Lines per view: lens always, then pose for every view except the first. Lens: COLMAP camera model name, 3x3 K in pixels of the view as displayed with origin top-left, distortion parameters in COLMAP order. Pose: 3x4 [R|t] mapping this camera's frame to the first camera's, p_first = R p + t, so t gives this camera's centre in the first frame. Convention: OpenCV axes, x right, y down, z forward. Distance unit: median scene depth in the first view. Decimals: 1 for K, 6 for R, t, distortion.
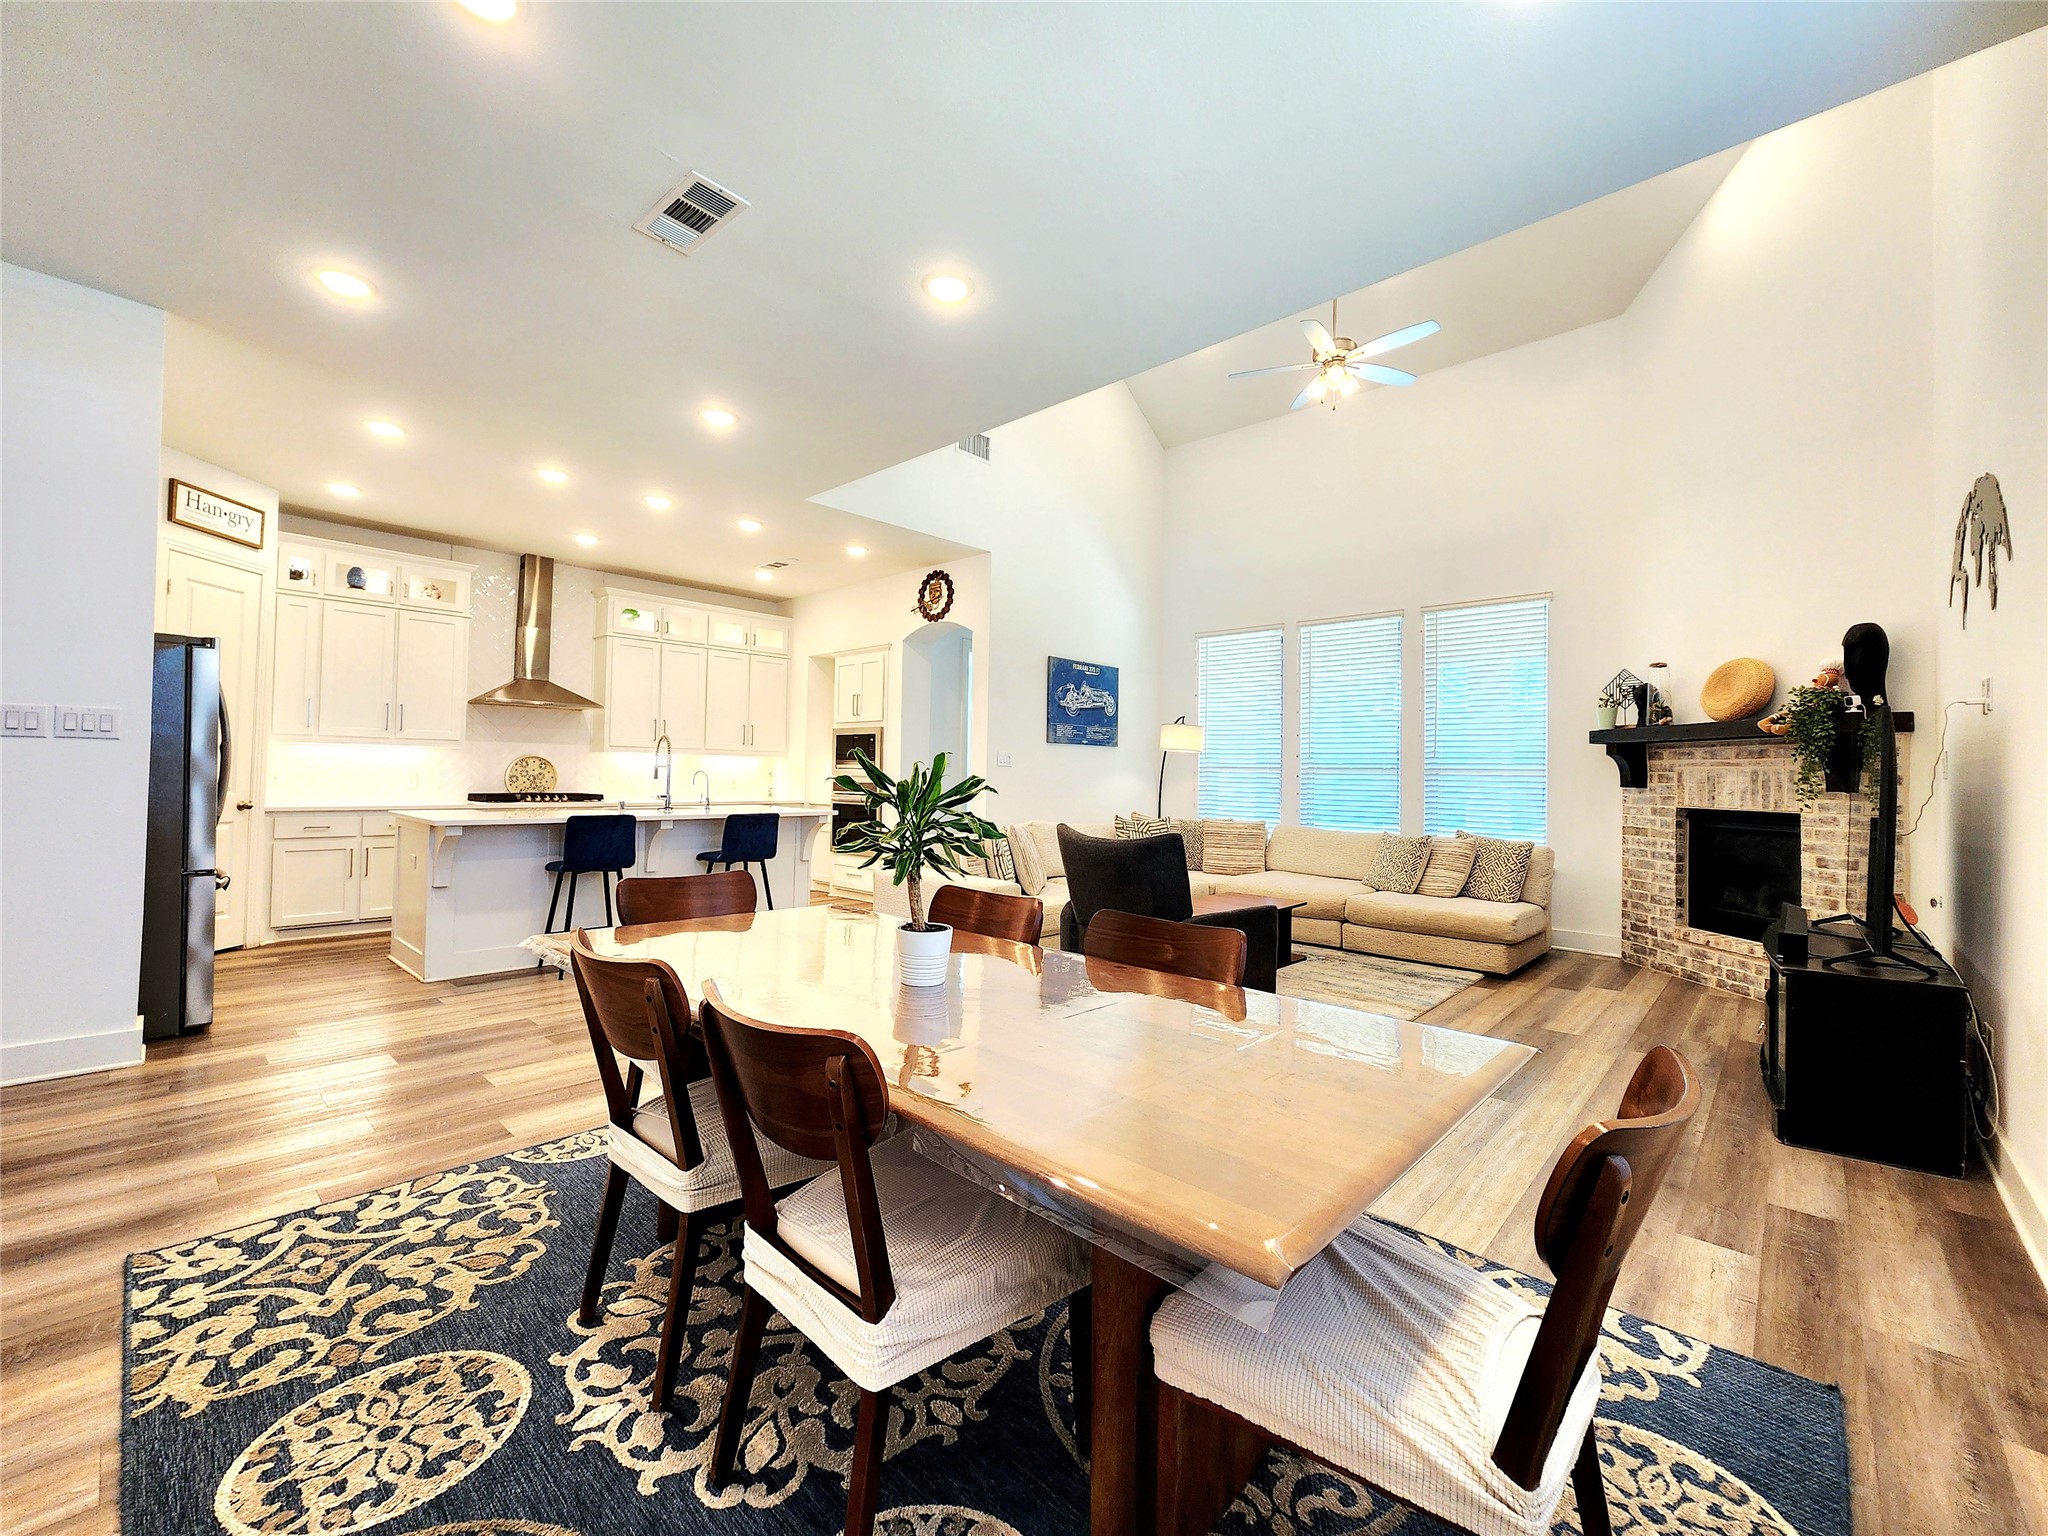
lens RADIAL K [[838.9, 0, 1027.7], [0, 838.9, 753.9], [0, 0, 1]] dist [-0.003011, 0.000987]
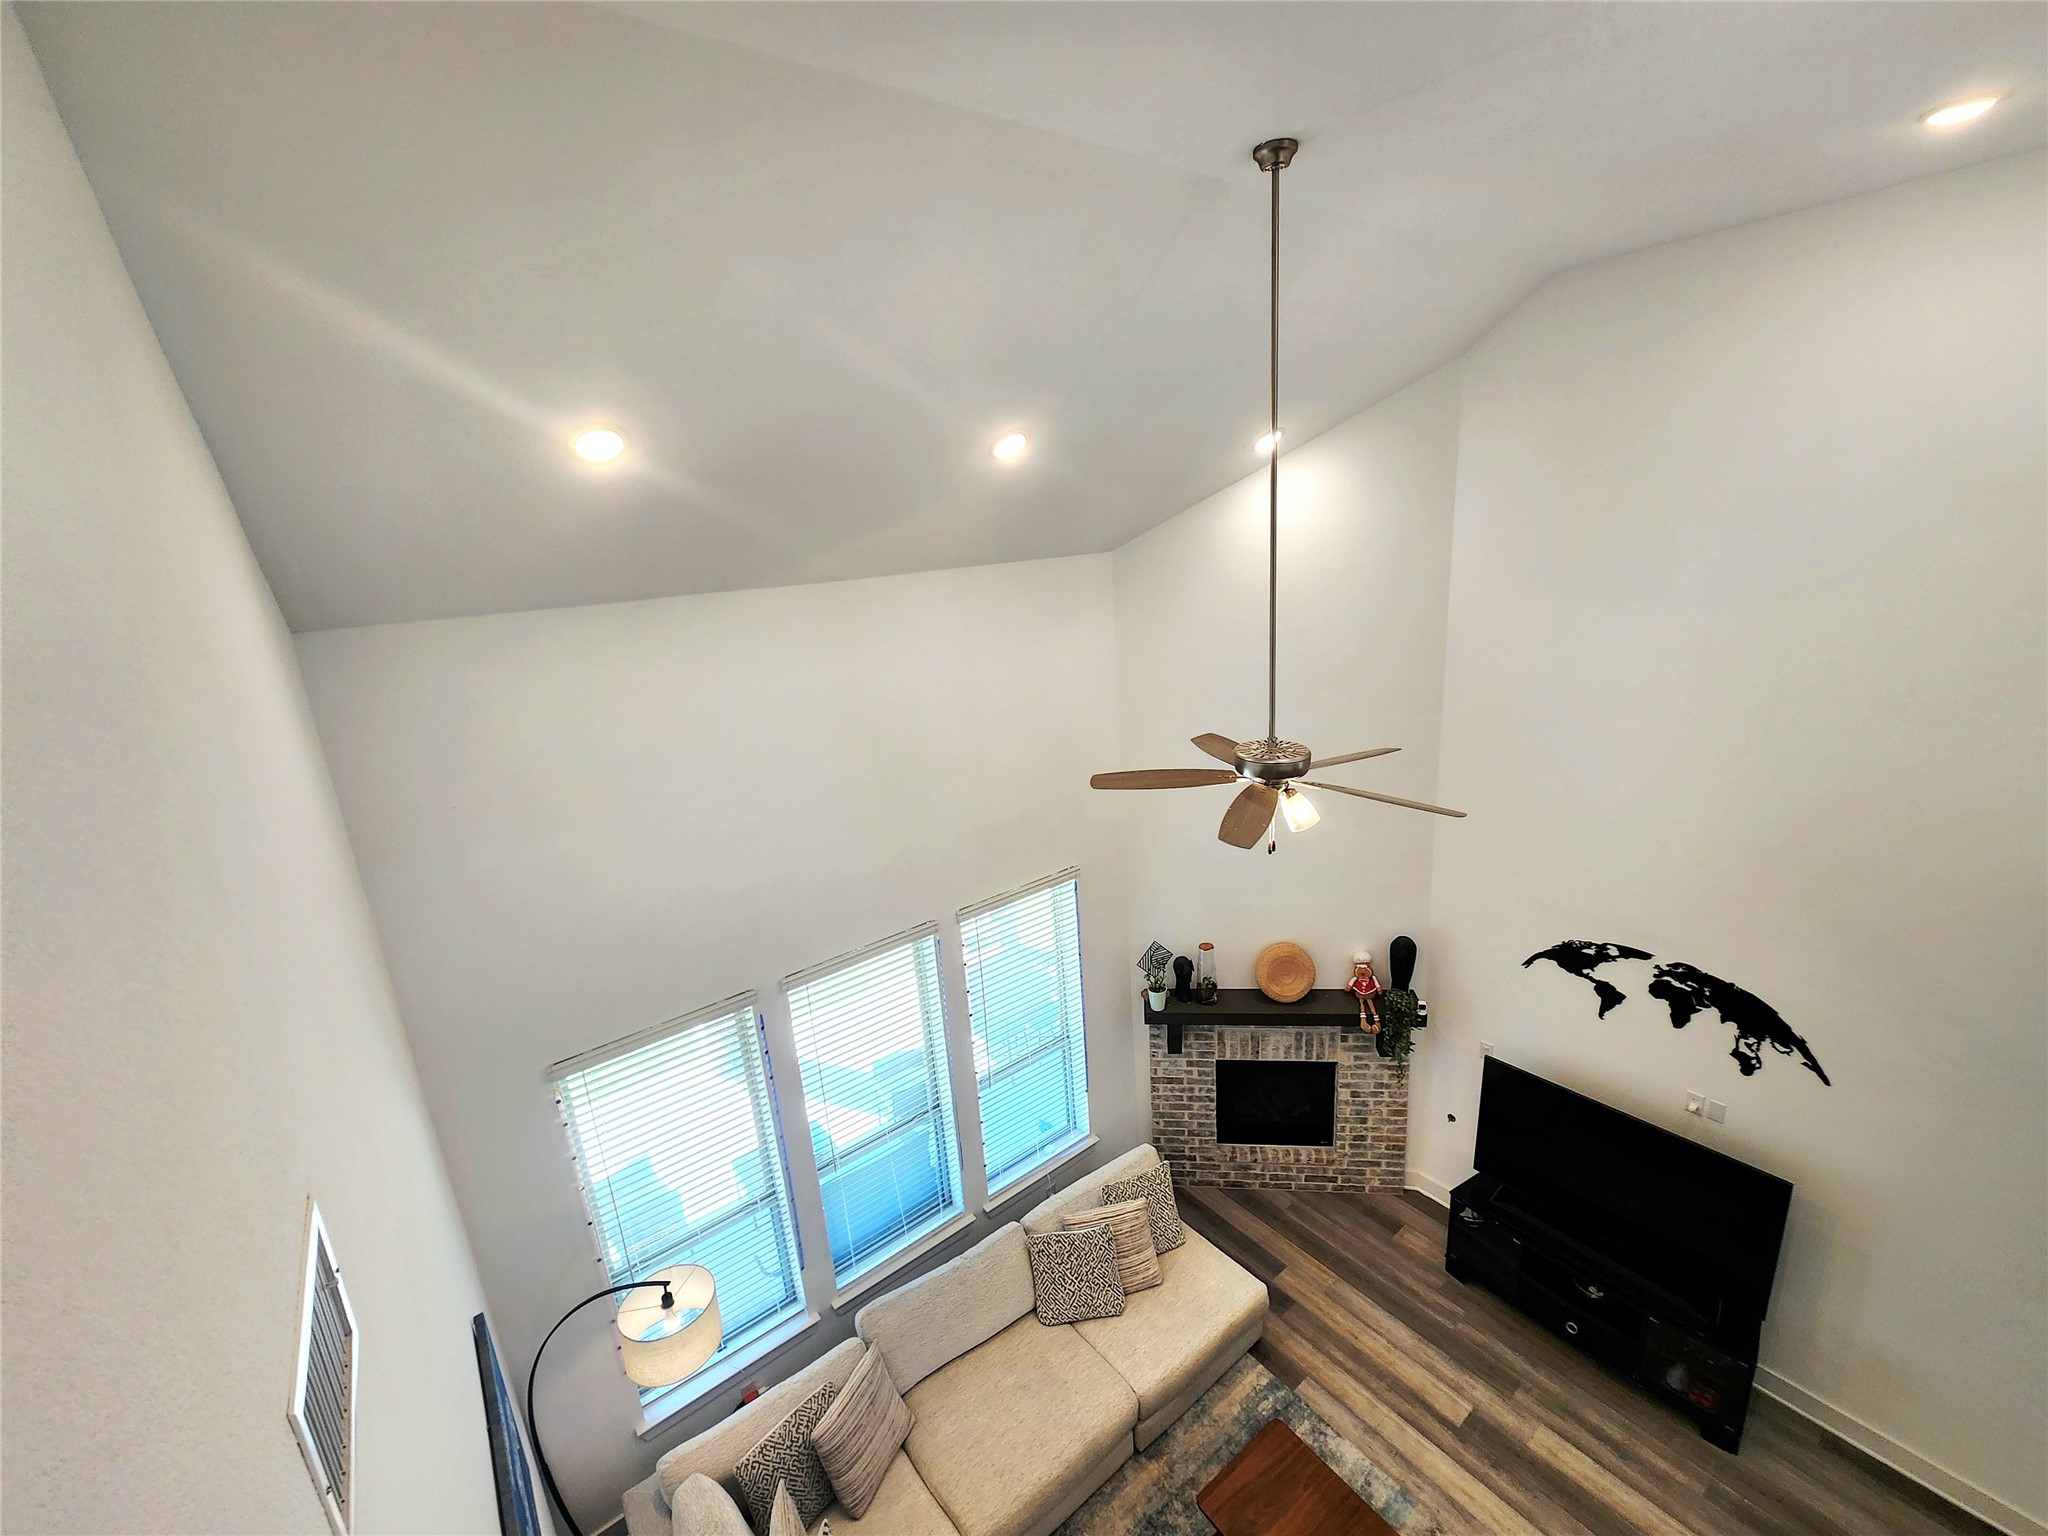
lens RADIAL K [[838.9, 0, 1035.8], [0, 838.9, 763.6], [0, 0, 1]] dist [-0.003011, 0.000987]
pose [[0.172287, -0.281819, 0.943872, -0.210084], [0.047352, 0.959462, 0.277831, -0.671308], [-0.983908, -0.003172, 0.178648, 1.111916]]
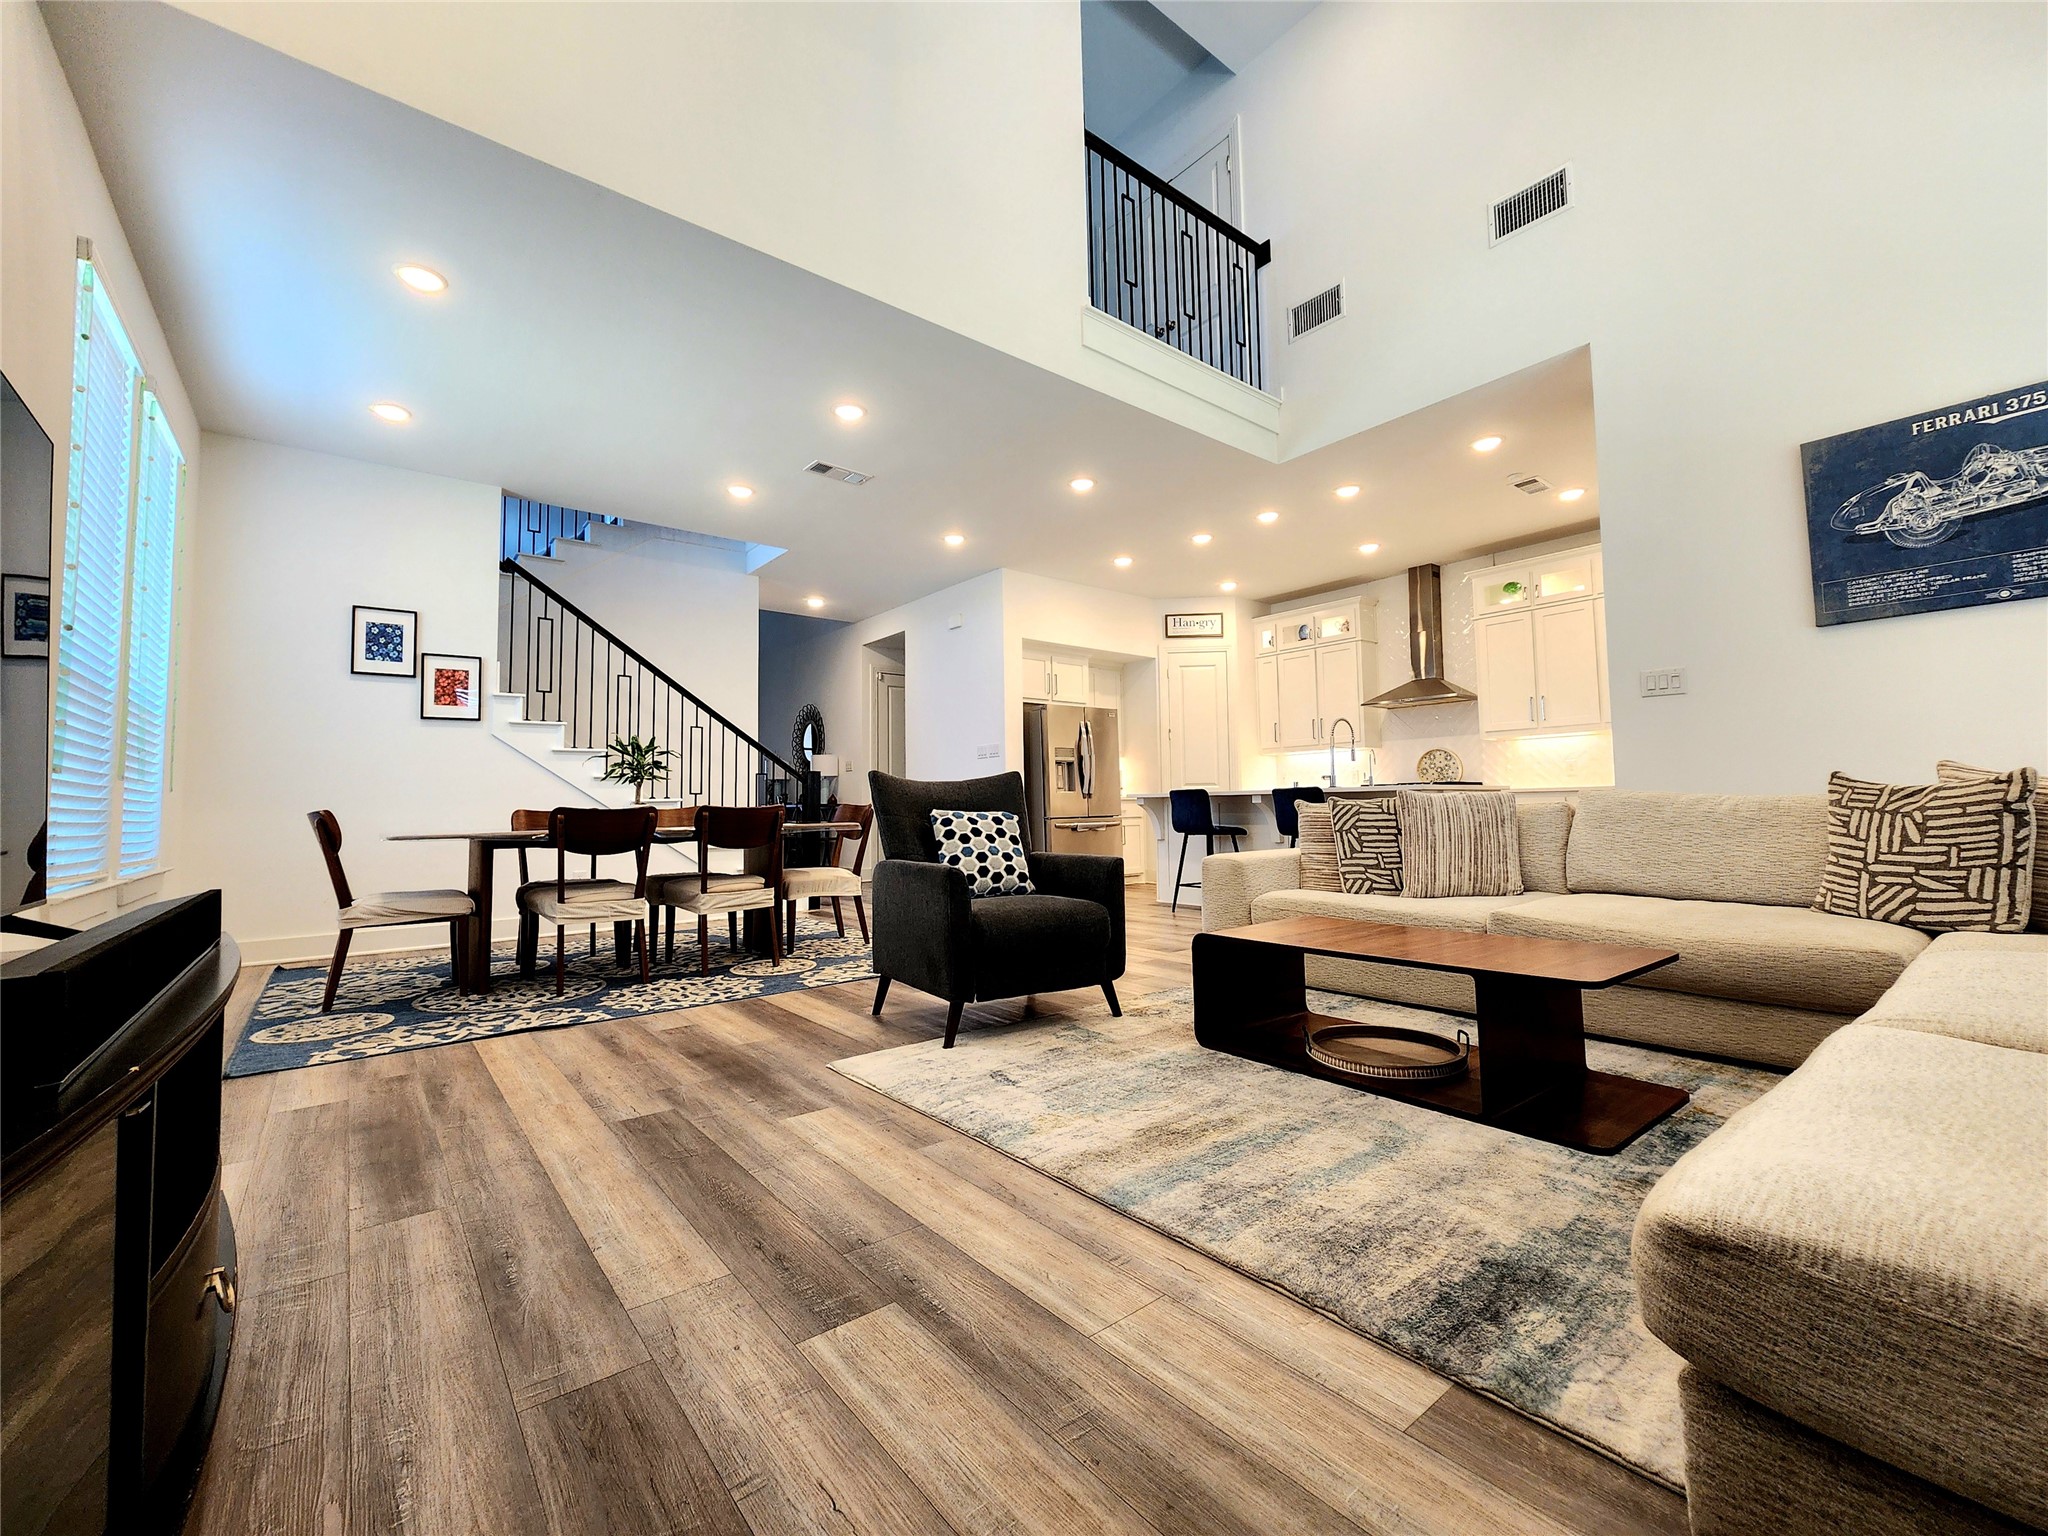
lens RADIAL K [[838.9, 0, 1030.5], [0, 838.9, 761.8], [0, 0, 1]] dist [-0.003011, 0.000987]
pose [[-0.144455, -0.070008, -0.987032, 0.783117], [0.036535, 0.996437, -0.076022, 0.116629], [0.988837, -0.047043, -0.141383, 0.918921]]
